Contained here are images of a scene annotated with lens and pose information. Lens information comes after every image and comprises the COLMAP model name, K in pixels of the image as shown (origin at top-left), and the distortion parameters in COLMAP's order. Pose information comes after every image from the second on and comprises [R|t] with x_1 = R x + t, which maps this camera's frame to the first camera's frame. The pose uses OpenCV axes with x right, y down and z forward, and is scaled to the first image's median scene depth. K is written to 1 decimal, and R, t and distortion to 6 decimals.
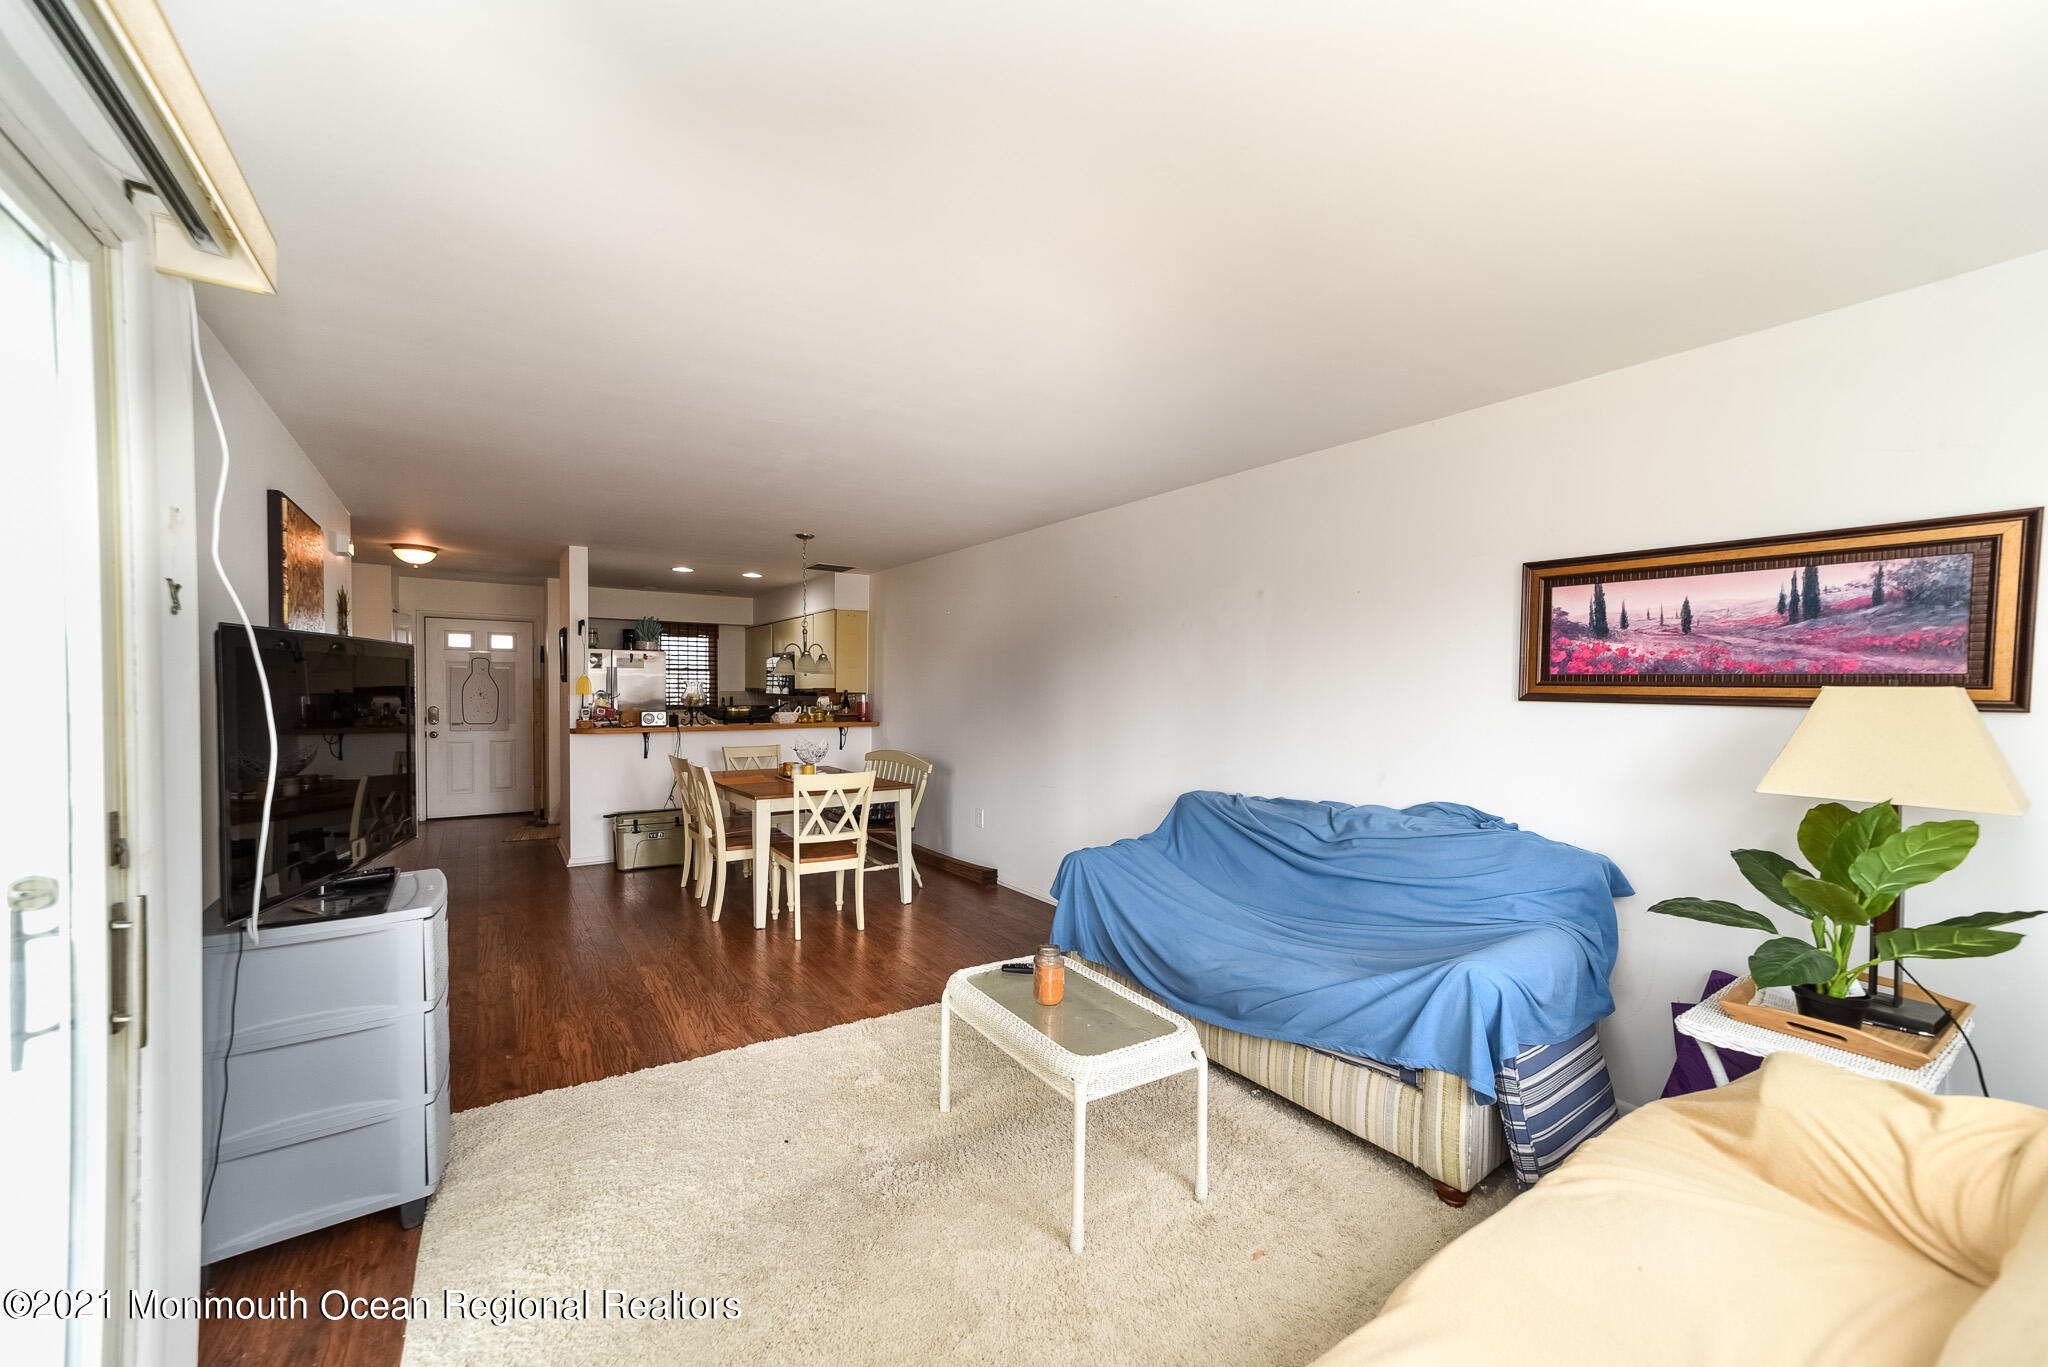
lens RADIAL K [[782.8, 0, 1029.9], [0, 782.8, 703.9], [0, 0, 1]] dist [-0.013129, 0.010898]
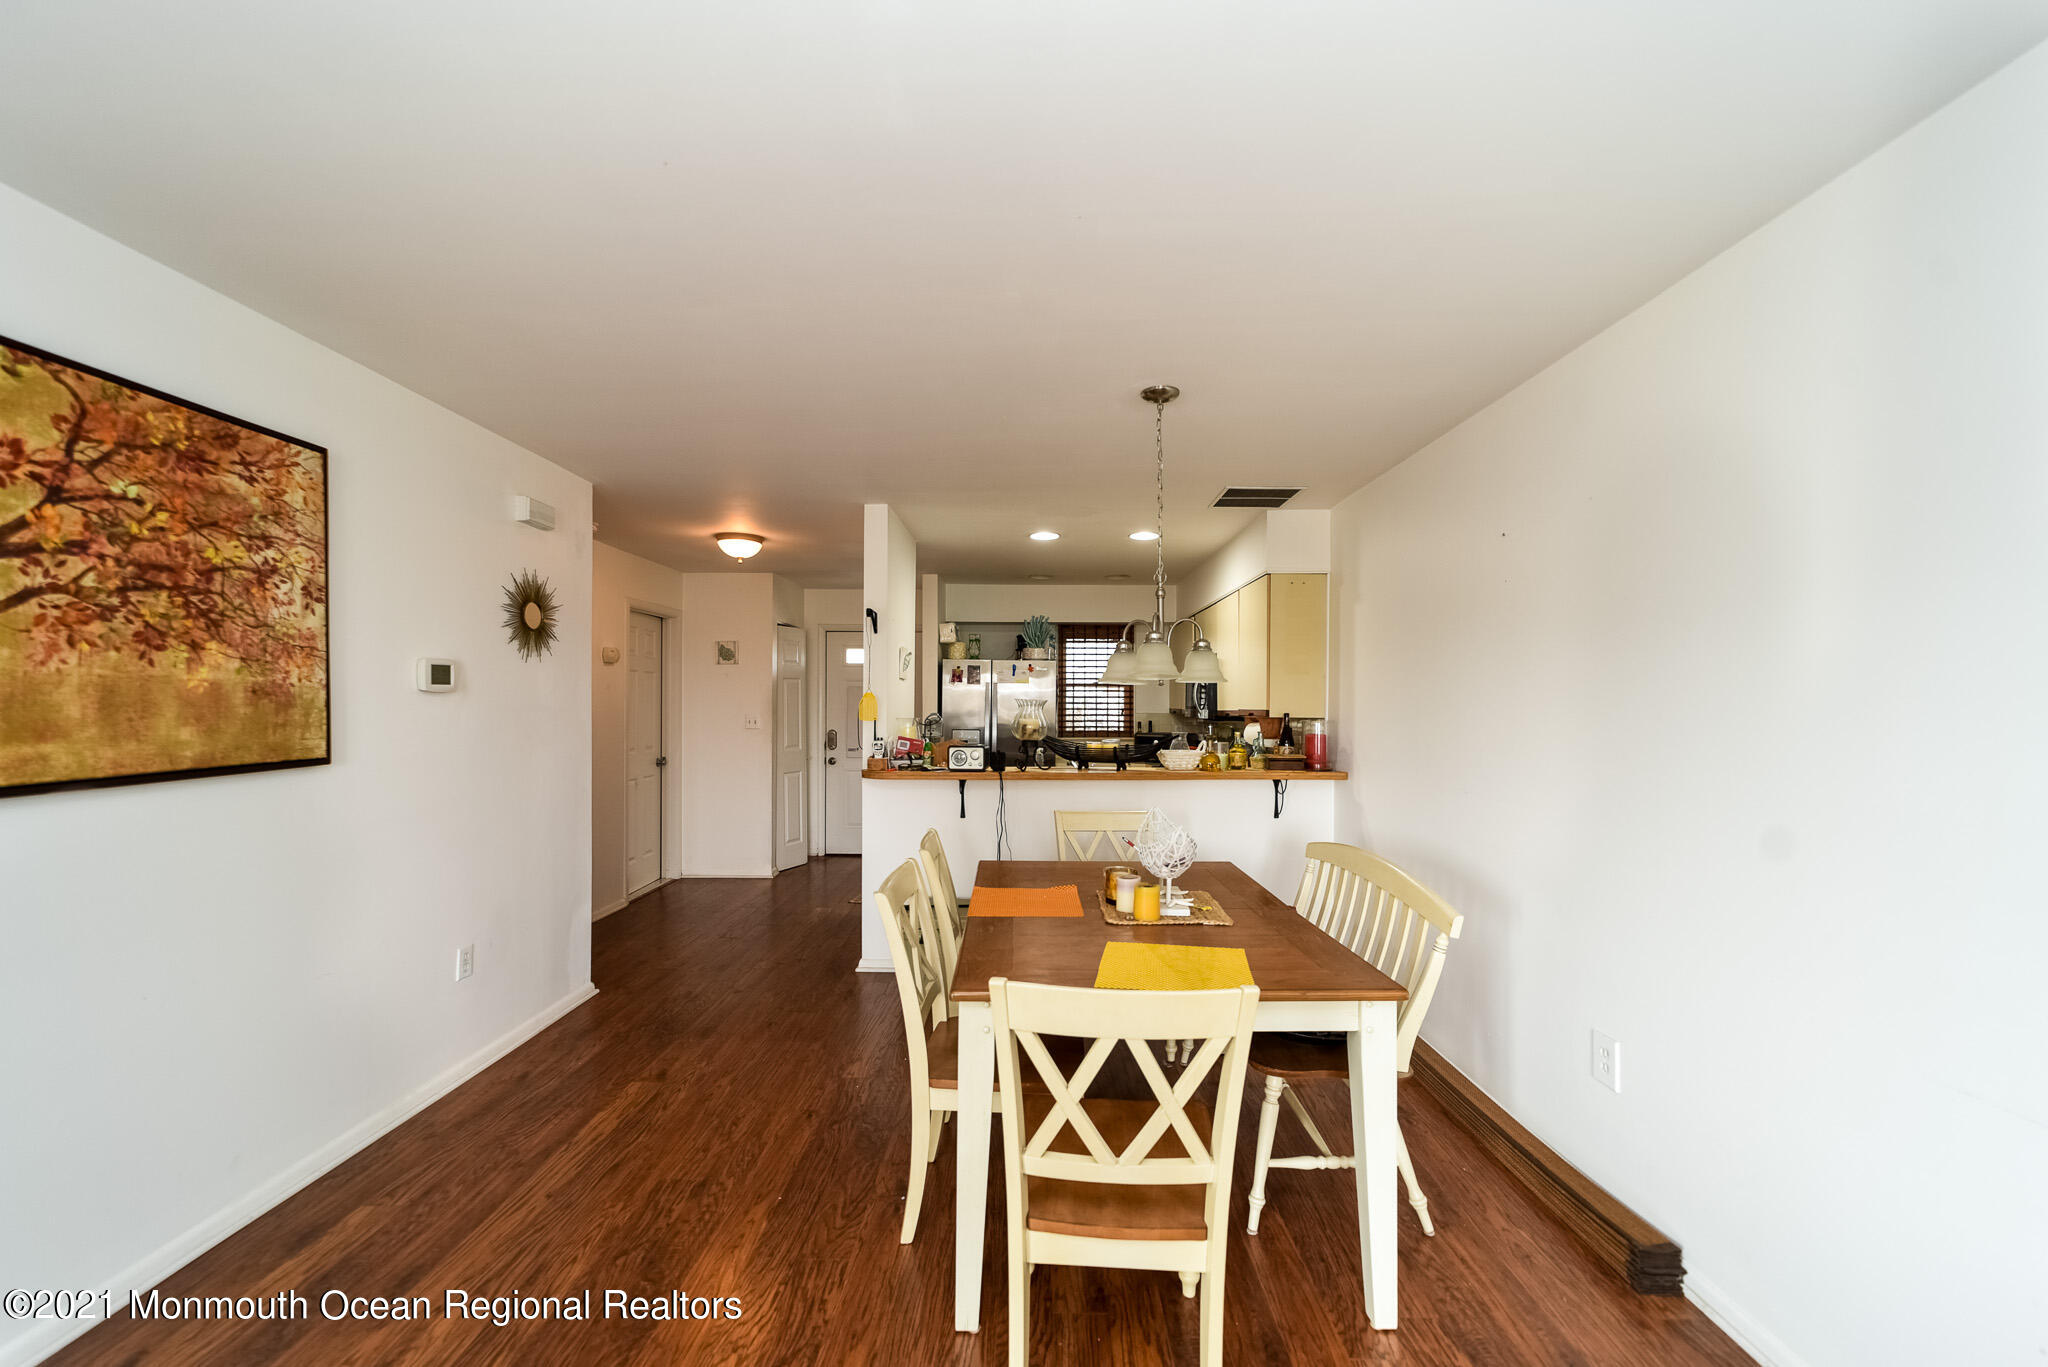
lens RADIAL K [[782.8, 0, 1029.9], [0, 782.8, 703.9], [0, 0, 1]] dist [-0.013129, 0.010898]
pose [[0.813542, -0.004123, -0.581492, -0.065466], [-0.009645, 0.999742, -0.020582, -0.012784], [0.581427, 0.022352, 0.813292, 0.496200]]
